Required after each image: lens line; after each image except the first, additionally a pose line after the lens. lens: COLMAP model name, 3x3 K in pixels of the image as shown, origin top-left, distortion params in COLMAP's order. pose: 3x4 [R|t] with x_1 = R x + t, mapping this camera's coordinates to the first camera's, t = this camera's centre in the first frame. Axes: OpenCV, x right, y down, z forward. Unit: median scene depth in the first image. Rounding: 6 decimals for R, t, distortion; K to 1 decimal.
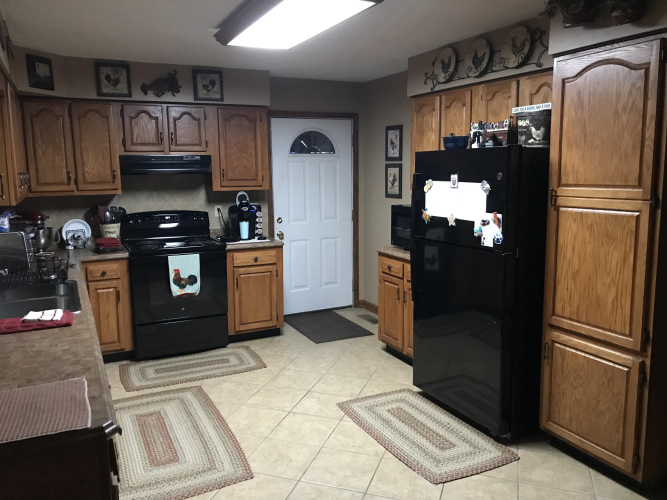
lens RADIAL K [[541.4, 0, 328.6], [0, 541.4, 244.0], [0, 0, 1]] dist [0.016759, -0.008855]
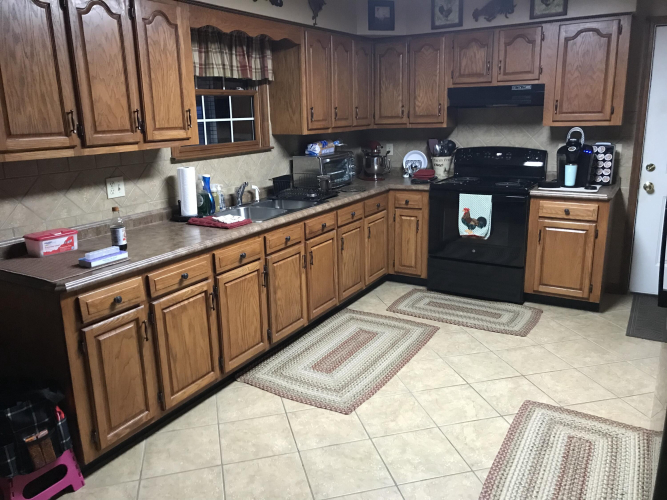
lens RADIAL K [[541.4, 0, 328.6], [0, 541.4, 244.0], [0, 0, 1]] dist [0.016759, -0.008855]
pose [[0.543665, 0.197063, -0.815840, 0.378997], [-0.099487, 0.980323, 0.170496, -0.030586], [0.833385, -0.011527, 0.552573, 0.262044]]
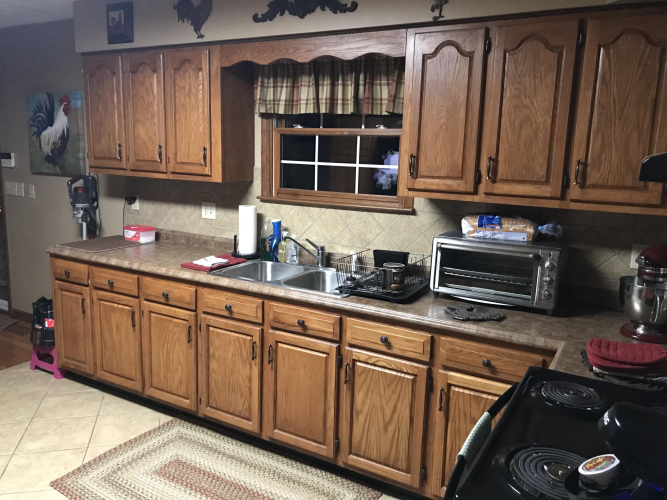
lens RADIAL K [[541.4, 0, 328.6], [0, 541.4, 244.0], [0, 0, 1]] dist [0.016759, -0.008855]
pose [[-0.827787, 0.080070, -0.555299, -0.032517], [-0.103078, 0.951210, 0.290817, -0.163024], [0.551492, 0.297973, -0.779146, 1.158639]]
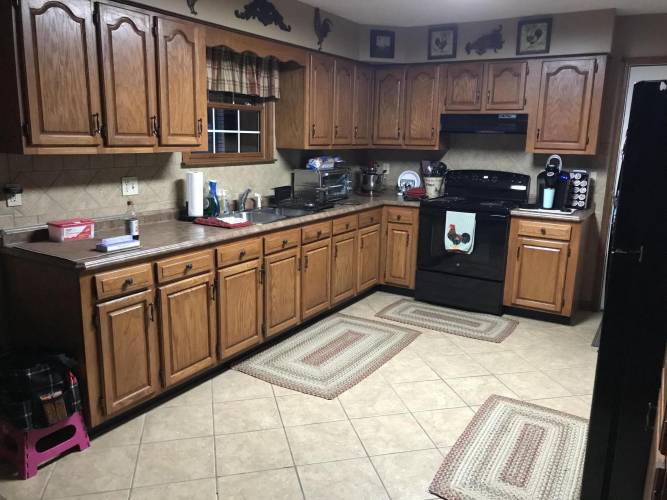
lens RADIAL K [[540.9, 0, 339.6], [0, 540.9, 252.0], [0, 0, 1]] dist [0.015991, -0.009124]
pose [[0.547419, 0.198994, -0.812855, 0.450163], [-0.146434, 0.979109, 0.141079, -0.016237], [0.823947, 0.041800, 0.565123, 0.235301]]
